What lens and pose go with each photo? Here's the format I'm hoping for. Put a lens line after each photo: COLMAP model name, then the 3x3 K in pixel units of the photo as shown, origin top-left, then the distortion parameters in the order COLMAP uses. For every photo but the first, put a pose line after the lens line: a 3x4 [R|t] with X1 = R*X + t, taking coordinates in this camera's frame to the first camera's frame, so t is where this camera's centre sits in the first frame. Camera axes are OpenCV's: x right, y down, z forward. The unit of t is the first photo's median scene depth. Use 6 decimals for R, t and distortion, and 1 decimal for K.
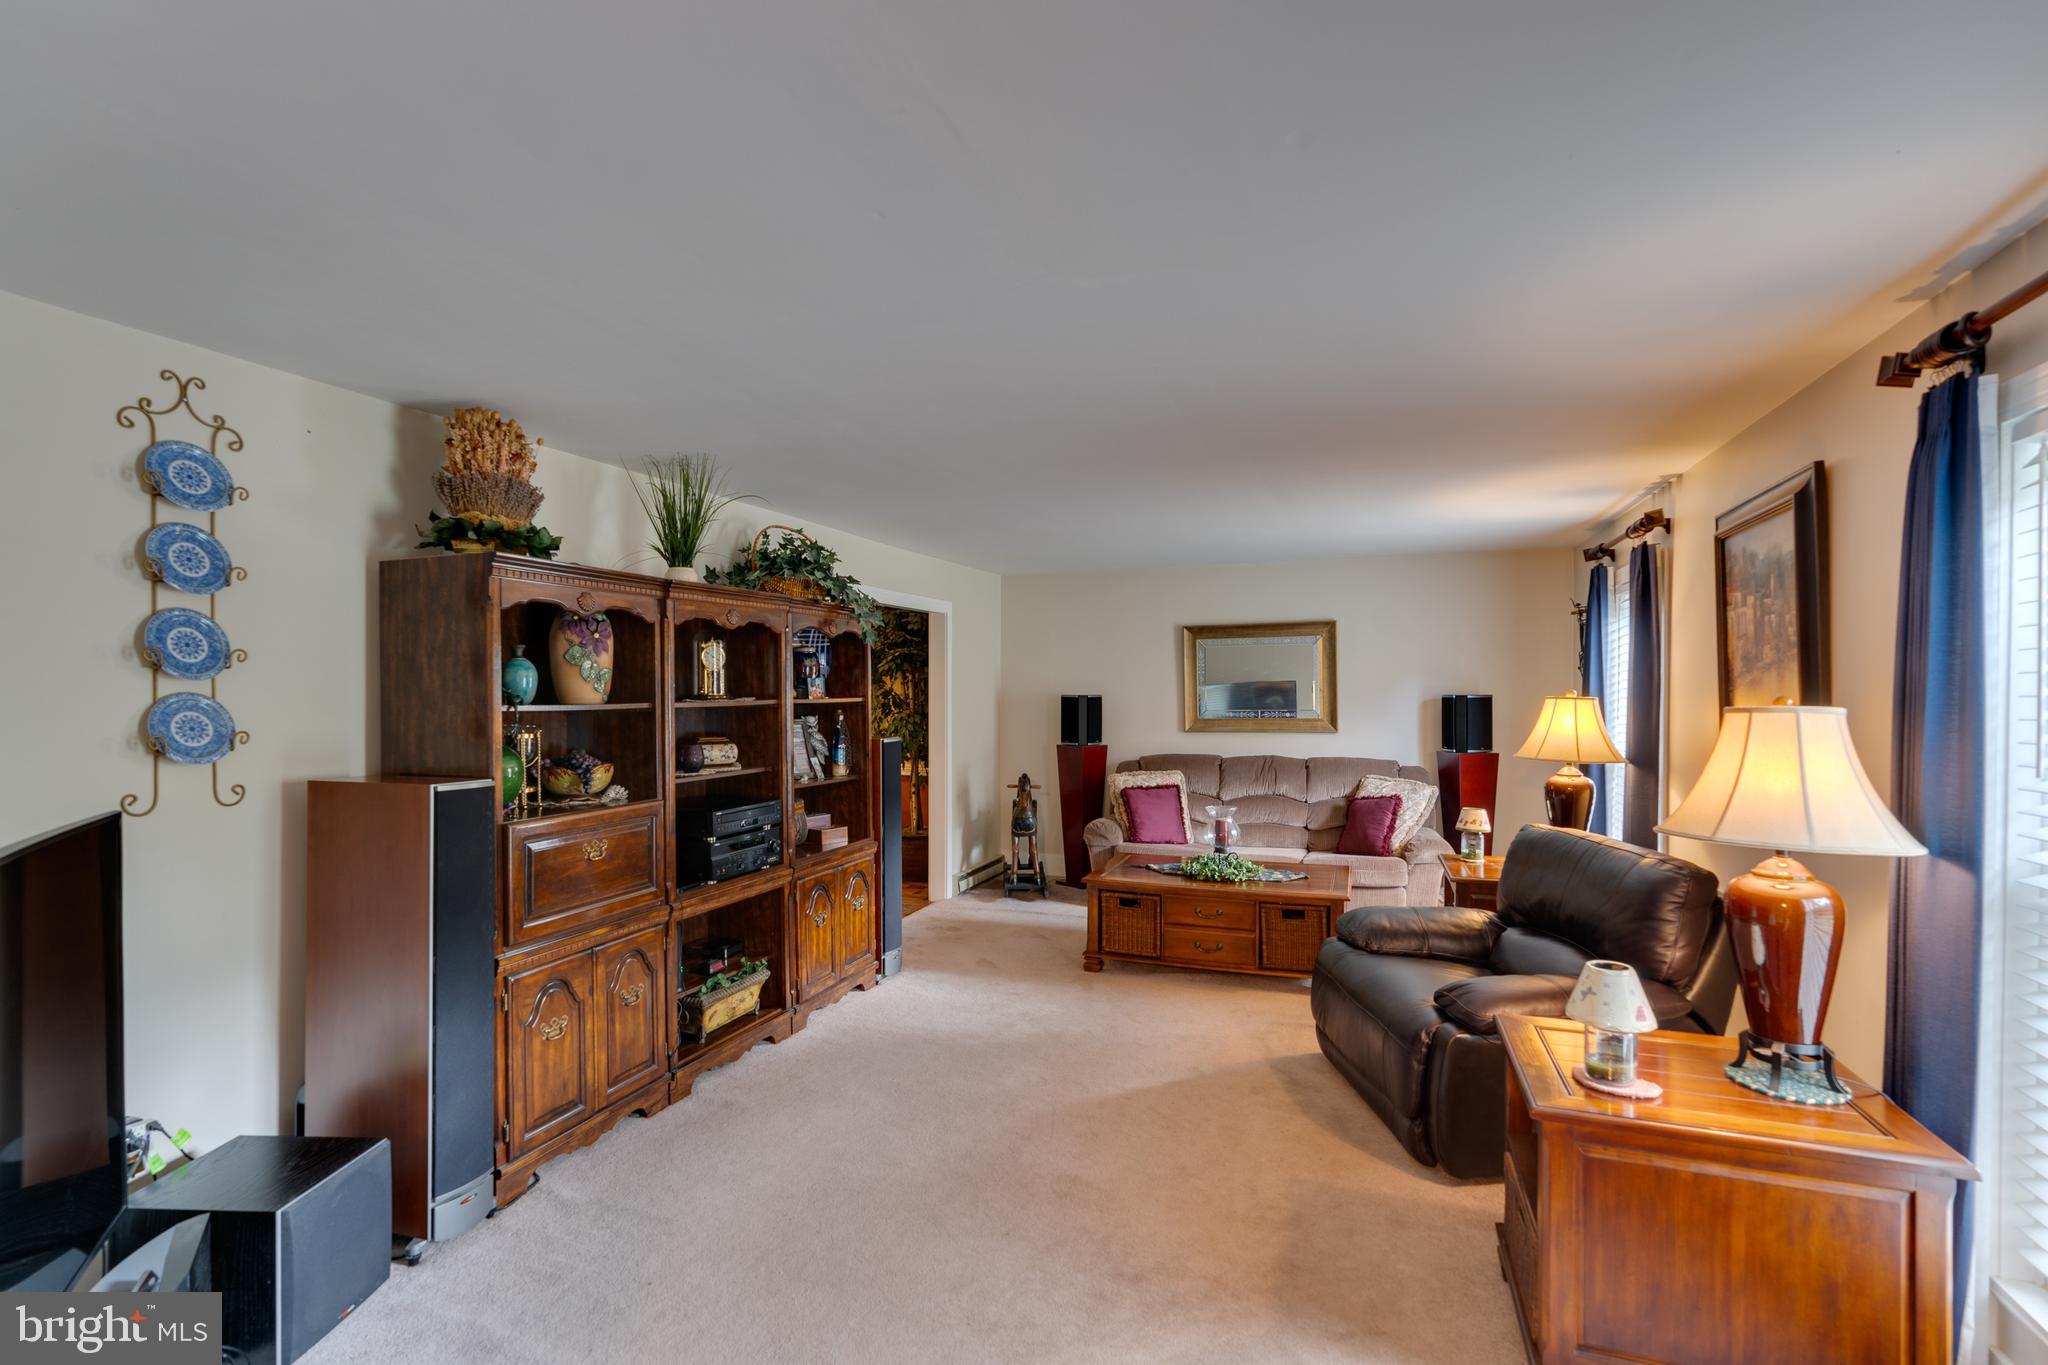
lens RADIAL K [[930.7, 0, 1020.0], [0, 930.7, 700.3], [0, 0, 1]] dist [-0.005572, 0.001341]
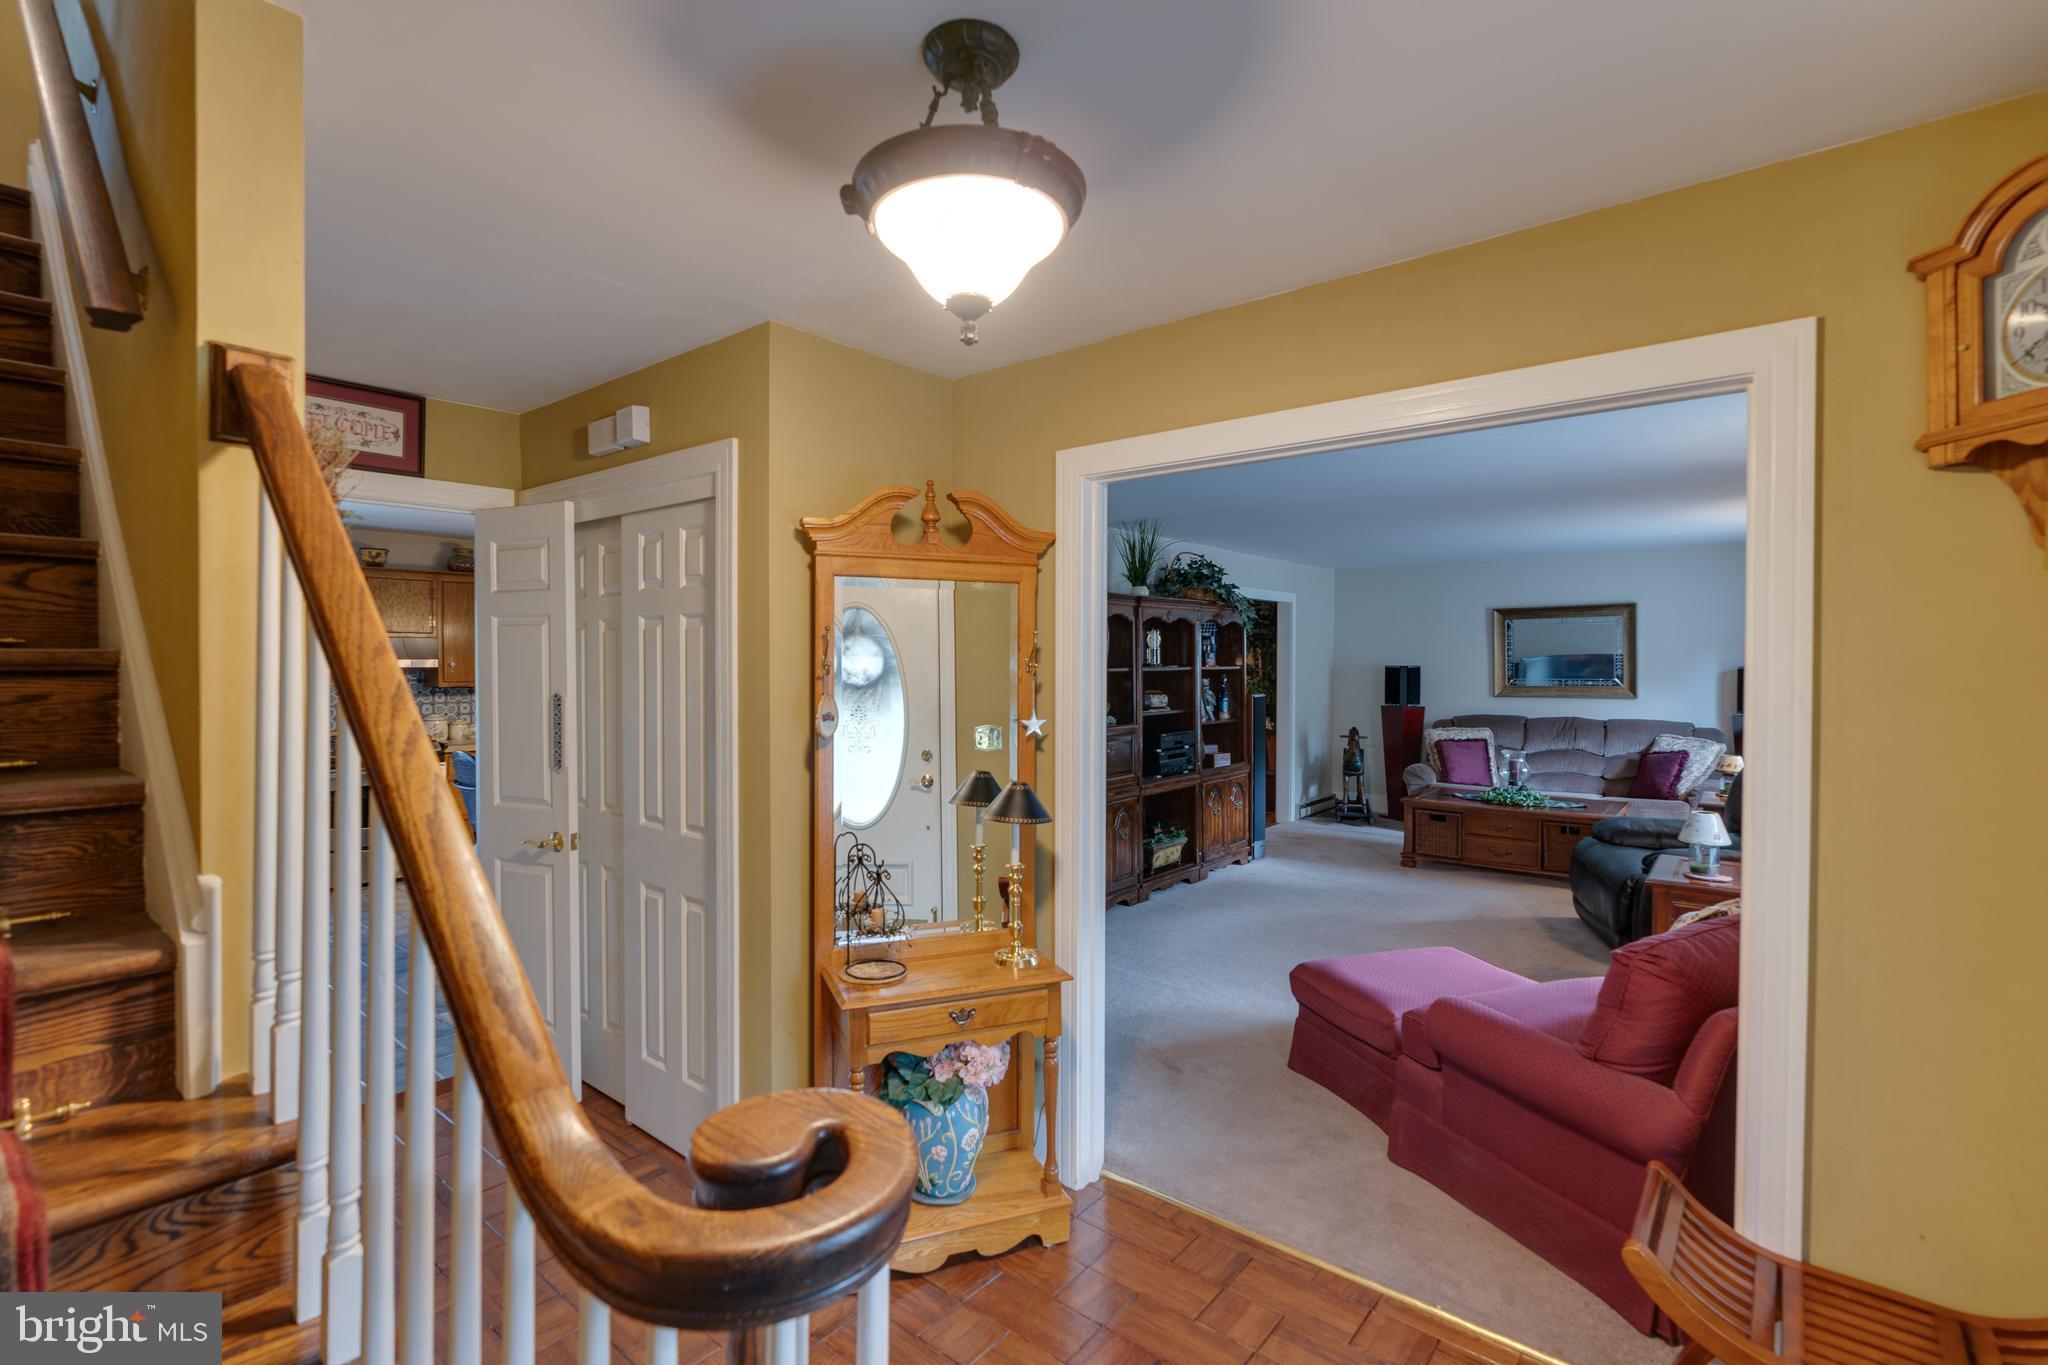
lens RADIAL K [[930.7, 0, 1031.5], [0, 930.7, 678.3], [0, 0, 1]] dist [-0.005572, 0.001341]
pose [[0.949382, 0.007882, -0.314025, -0.020207], [-0.005984, 0.999958, 0.007006, 0.007518], [0.314067, -0.004772, 0.949389, -0.471995]]
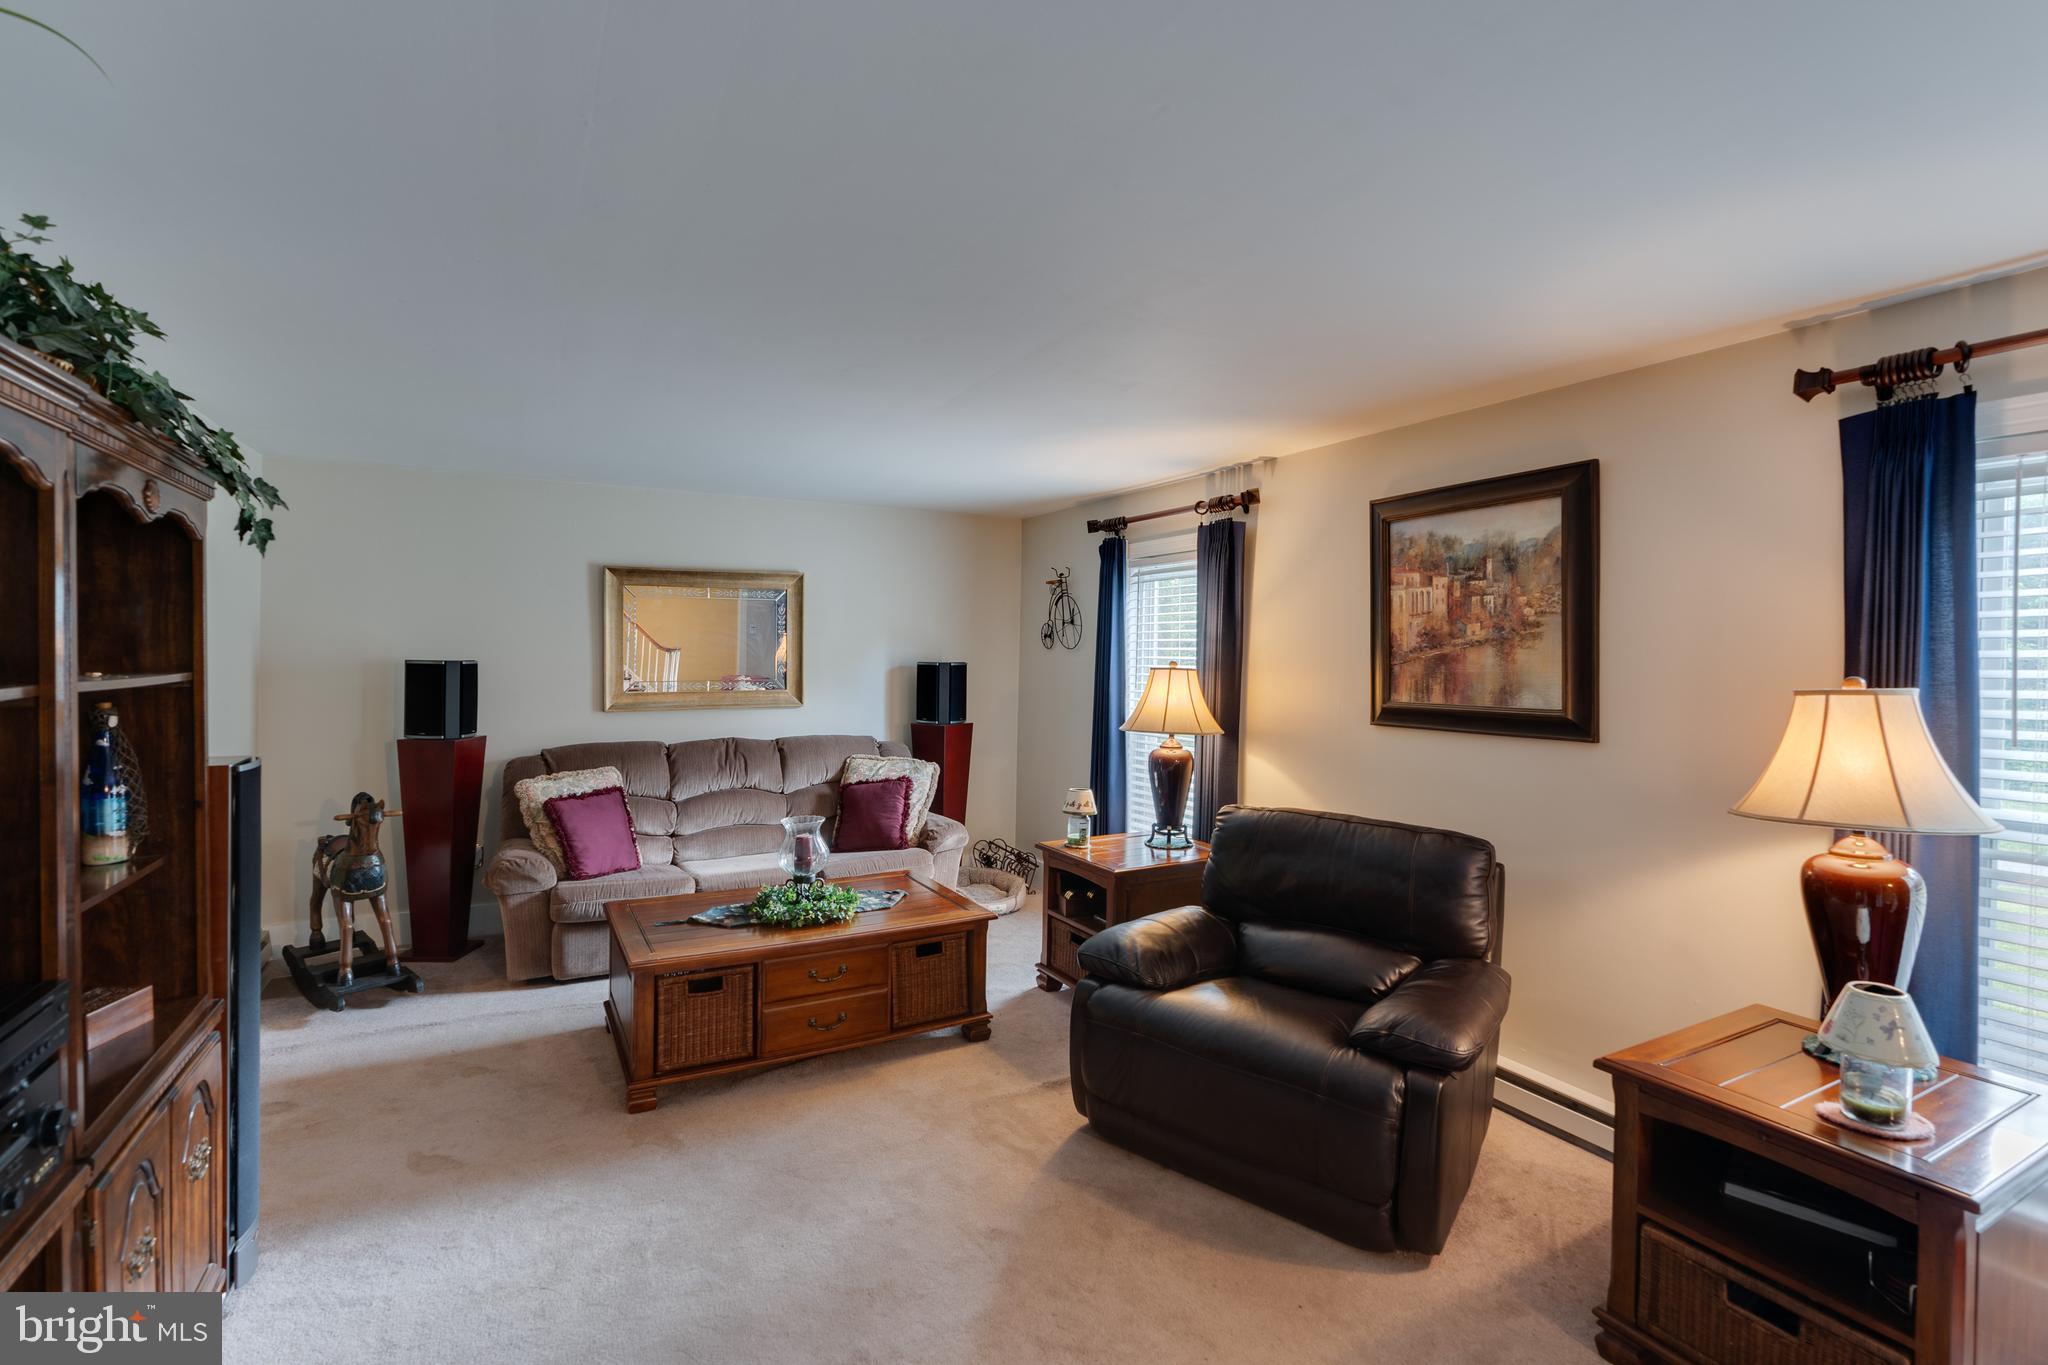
lens RADIAL K [[930.7, 0, 1004.1], [0, 930.7, 661.4], [0, 0, 1]] dist [-0.005572, 0.001341]
pose [[0.665184, 0.001154, 0.746679, -0.225574], [-0.001859, 0.999998, 0.000110, -0.008292], [-0.746678, -0.001462, 0.665185, 0.411892]]
